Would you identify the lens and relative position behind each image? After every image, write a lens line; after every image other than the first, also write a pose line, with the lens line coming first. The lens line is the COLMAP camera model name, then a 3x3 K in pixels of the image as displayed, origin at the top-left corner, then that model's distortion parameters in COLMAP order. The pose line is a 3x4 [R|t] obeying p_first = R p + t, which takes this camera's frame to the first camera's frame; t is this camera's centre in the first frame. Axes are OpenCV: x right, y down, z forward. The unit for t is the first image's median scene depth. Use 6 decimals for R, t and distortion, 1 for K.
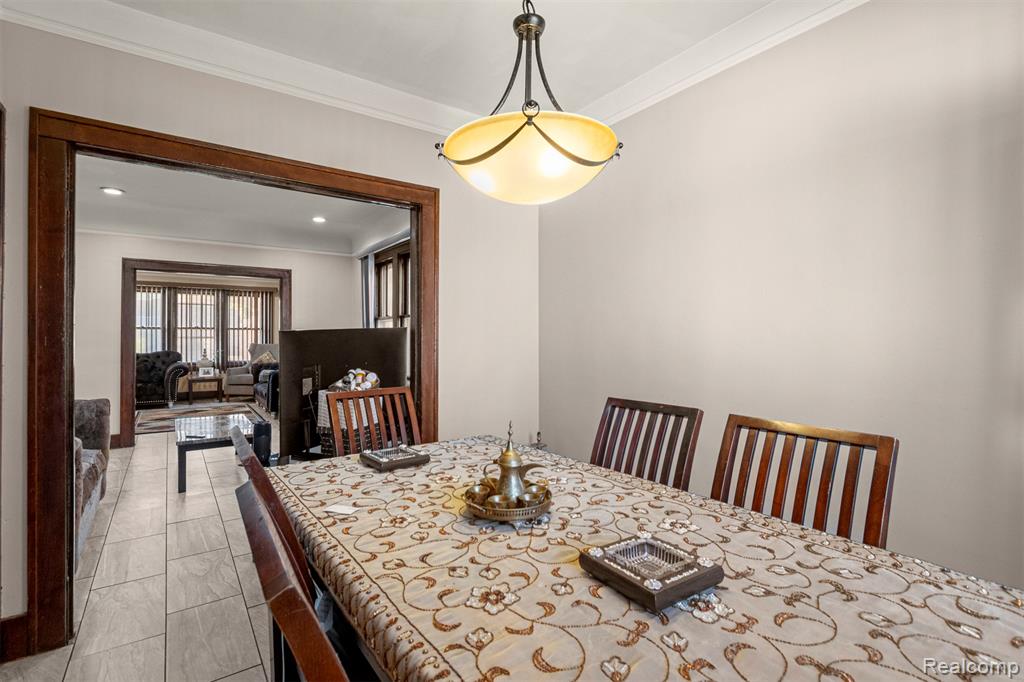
lens RADIAL K [[476.5, 0, 503.4], [0, 476.5, 331.0], [0, 0, 1]] dist [0.002173, -0.001614]
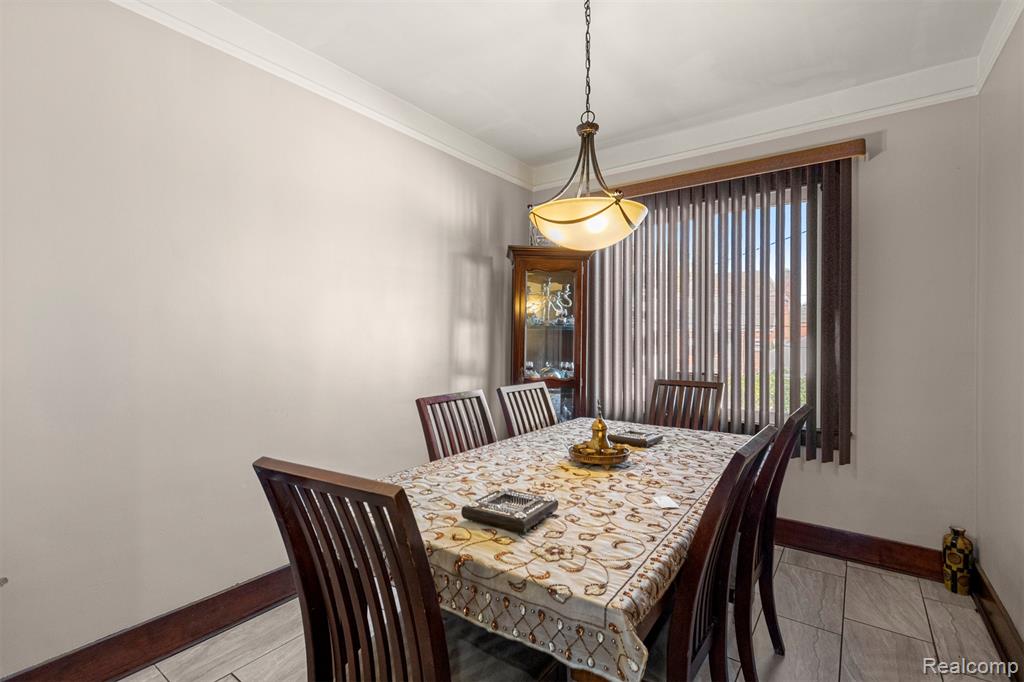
lens RADIAL K [[476.5, 0, 502.2], [0, 476.5, 341.3], [0, 0, 1]] dist [0.002173, -0.001614]
pose [[-0.314747, -0.001084, 0.949175, -1.122200], [-0.009912, 0.999949, -0.002145, 0.014320], [-0.949124, -0.010083, -0.314741, 1.525052]]
